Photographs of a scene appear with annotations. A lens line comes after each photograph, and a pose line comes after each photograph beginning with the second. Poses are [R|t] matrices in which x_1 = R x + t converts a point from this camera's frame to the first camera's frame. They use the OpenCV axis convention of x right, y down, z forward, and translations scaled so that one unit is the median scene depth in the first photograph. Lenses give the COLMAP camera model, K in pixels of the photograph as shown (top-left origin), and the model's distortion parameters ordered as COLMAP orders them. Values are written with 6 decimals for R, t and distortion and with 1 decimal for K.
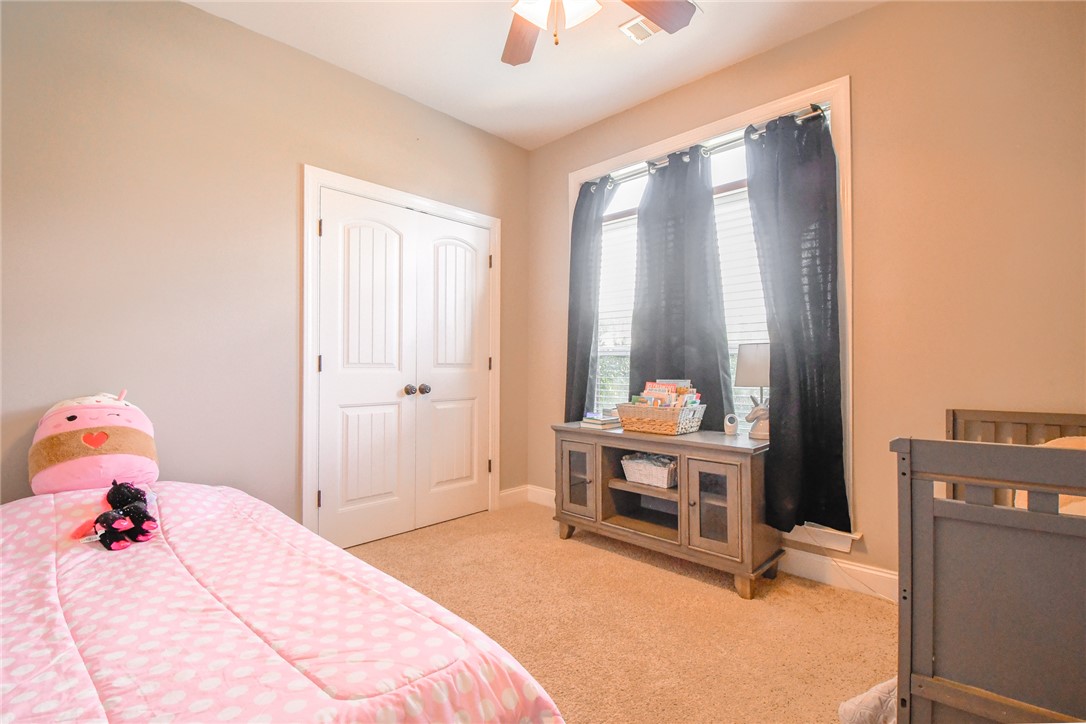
lens RADIAL K [[493.7, 0, 537.3], [0, 493.7, 363.7], [0, 0, 1]] dist [0.013203, -0.023897]
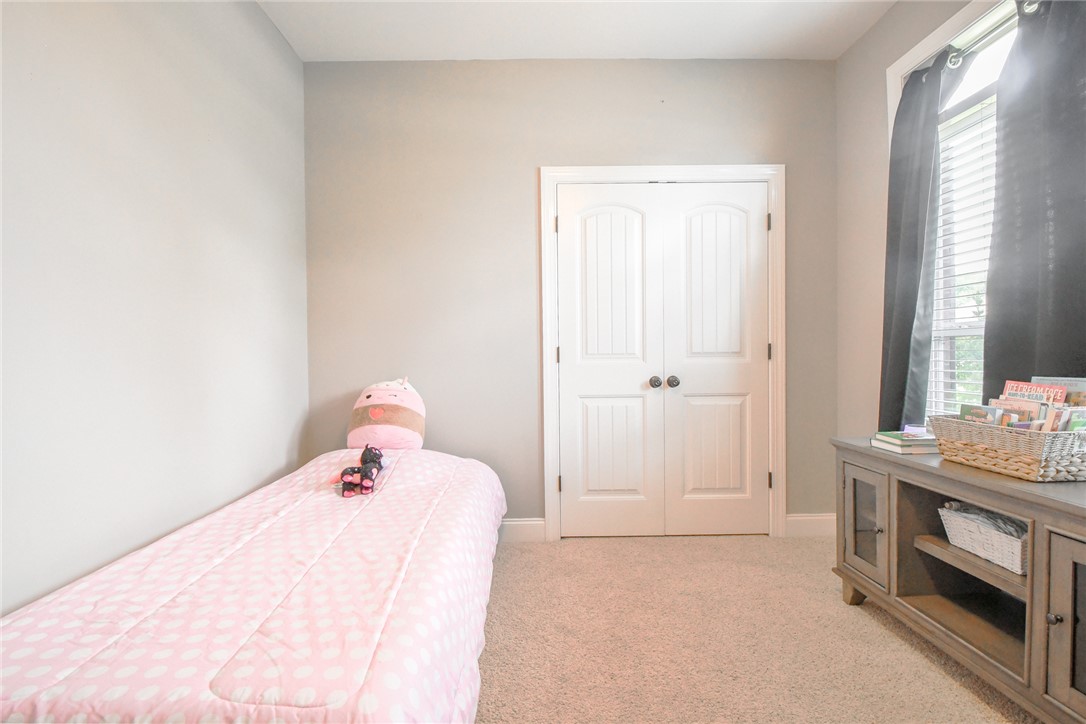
lens RADIAL K [[482.5, 0, 543.0], [0, 482.5, 362.0], [0, 0, 1]] dist [0.003069, -0.015435]
pose [[0.705169, -0.000388, -0.709040, 0.240964], [0.015816, 0.999760, 0.015183, -0.000860], [0.708863, -0.021921, 0.705005, 0.241315]]
